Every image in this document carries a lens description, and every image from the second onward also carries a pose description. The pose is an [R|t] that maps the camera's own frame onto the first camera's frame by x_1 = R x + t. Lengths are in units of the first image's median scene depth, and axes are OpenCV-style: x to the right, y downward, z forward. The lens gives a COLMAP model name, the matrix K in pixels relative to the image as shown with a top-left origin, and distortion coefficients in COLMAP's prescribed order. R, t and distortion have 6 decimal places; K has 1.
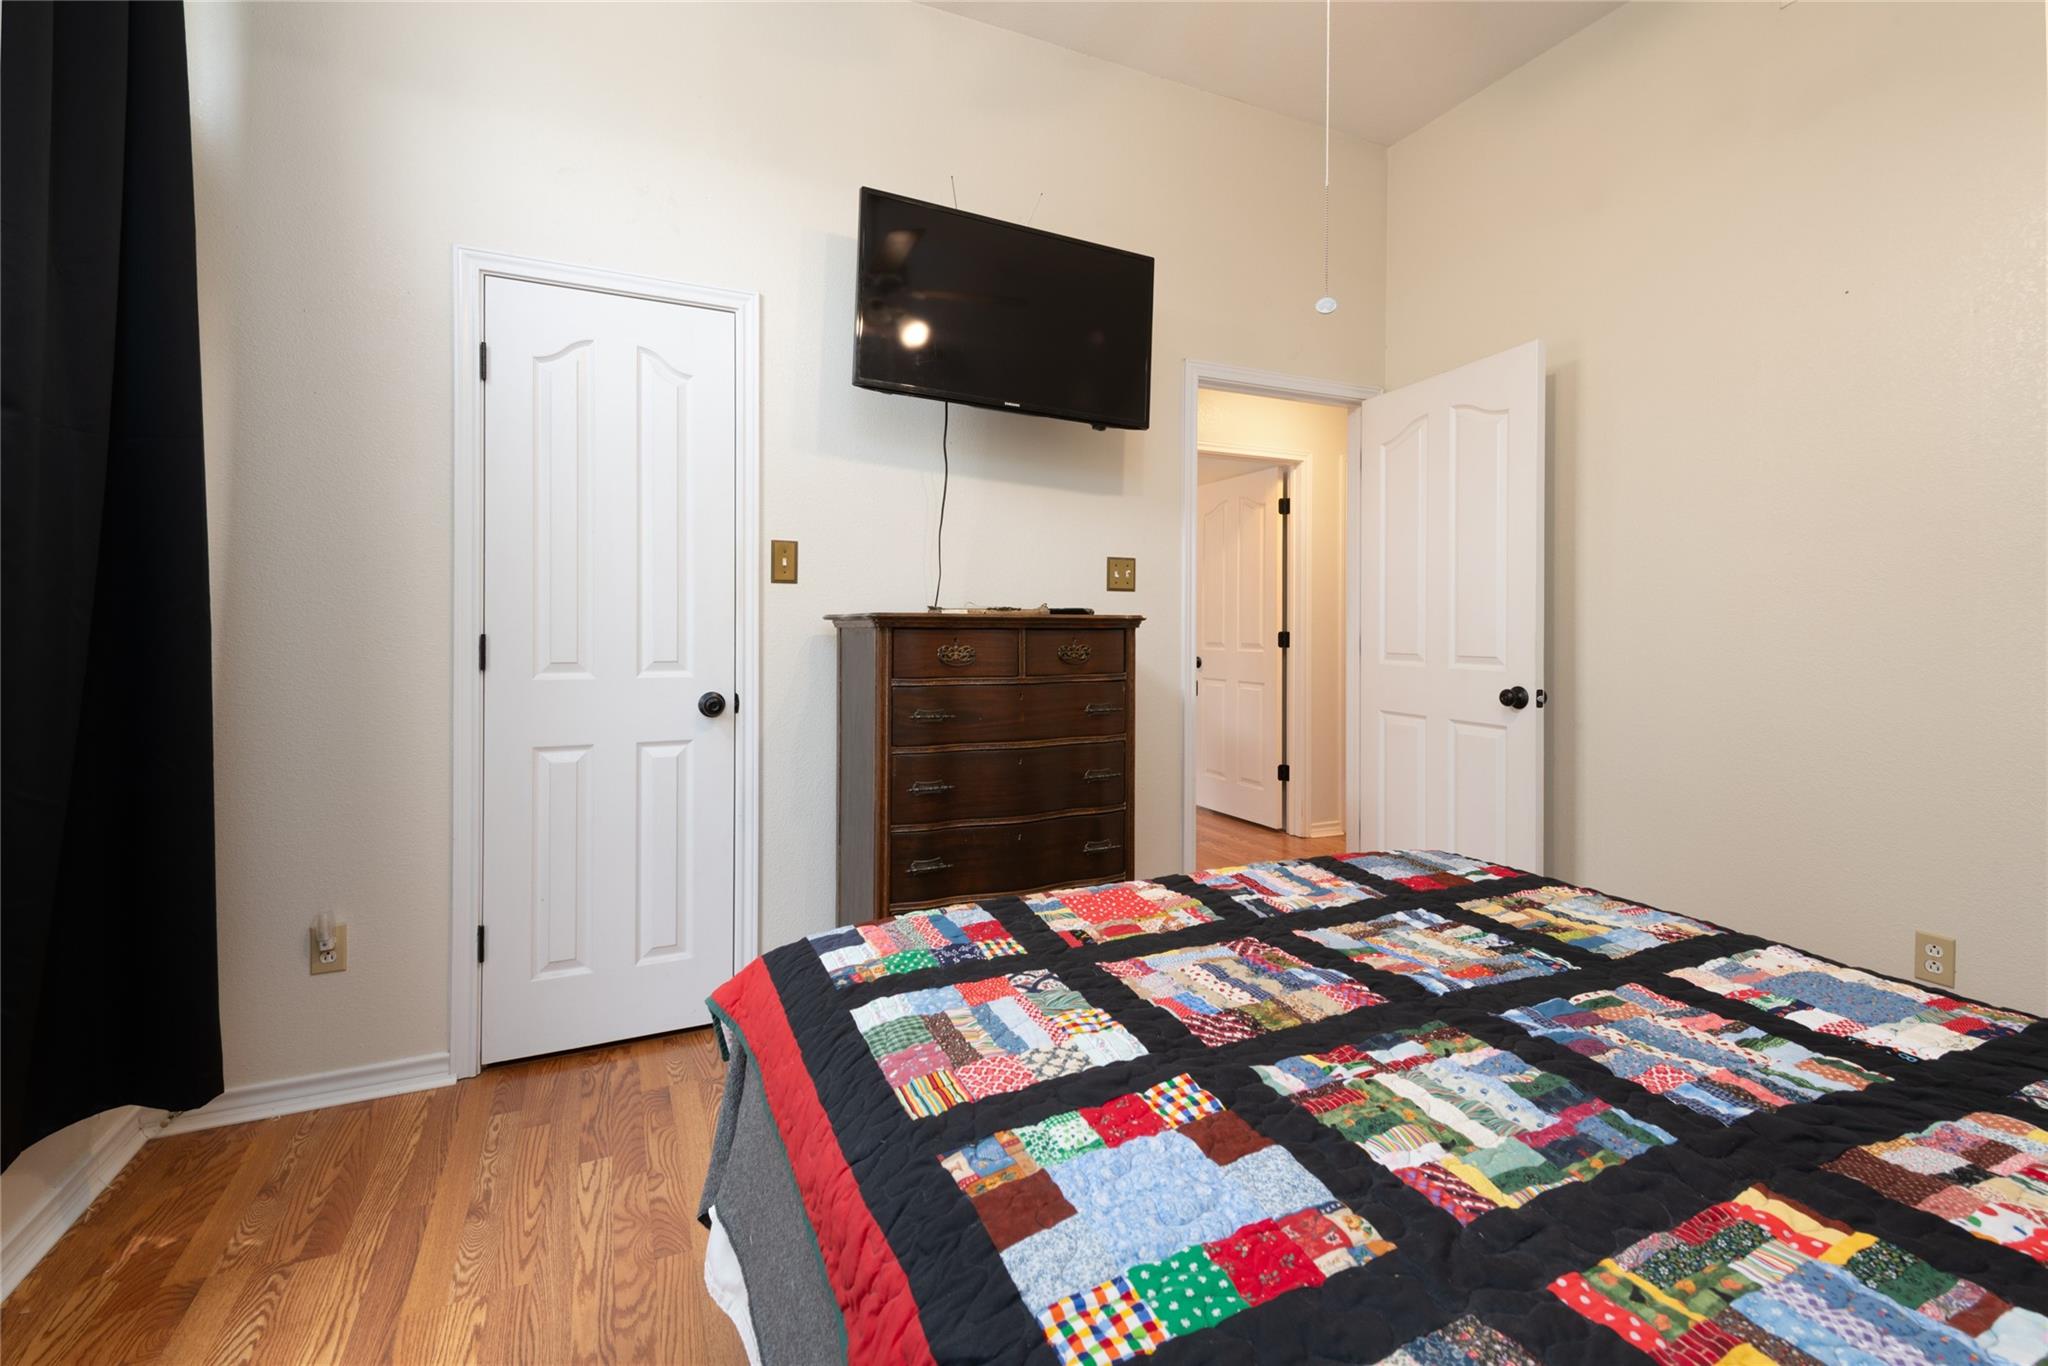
lens RADIAL K [[897.2, 0, 1027.0], [0, 897.2, 640.9], [0, 0, 1]] dist [0.009599, -0.001027]
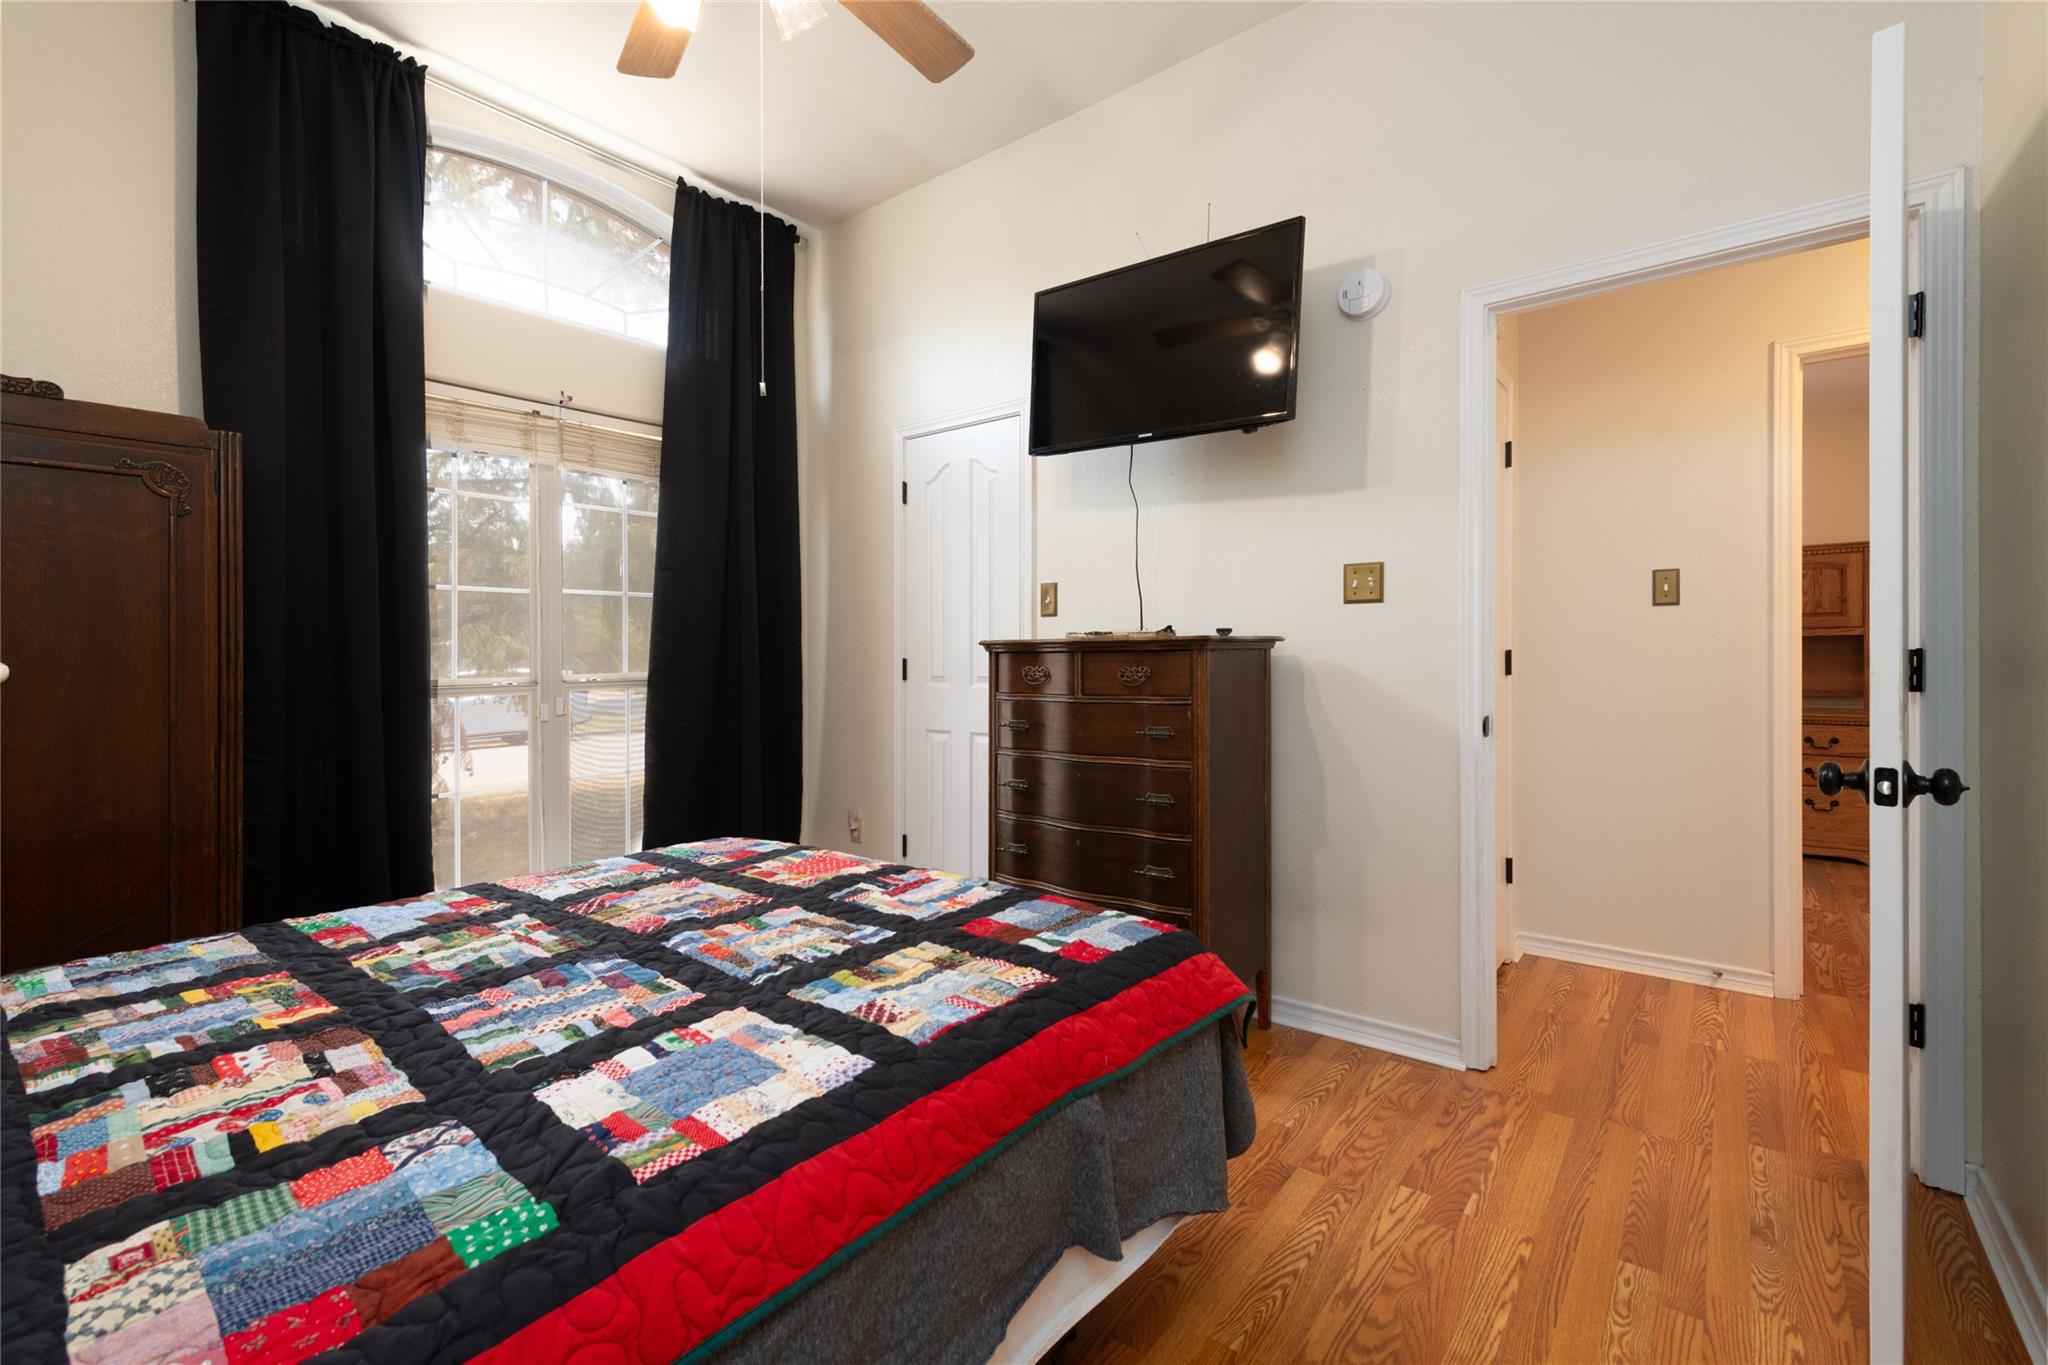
lens RADIAL K [[897.2, 0, 1027.0], [0, 897.2, 640.4], [0, 0, 1]] dist [0.009599, -0.001027]
pose [[0.450243, -0.022773, -0.892615, 0.949710], [-0.001686, 0.999651, -0.026355, 0.001882], [0.892904, 0.013371, 0.450048, 0.466760]]
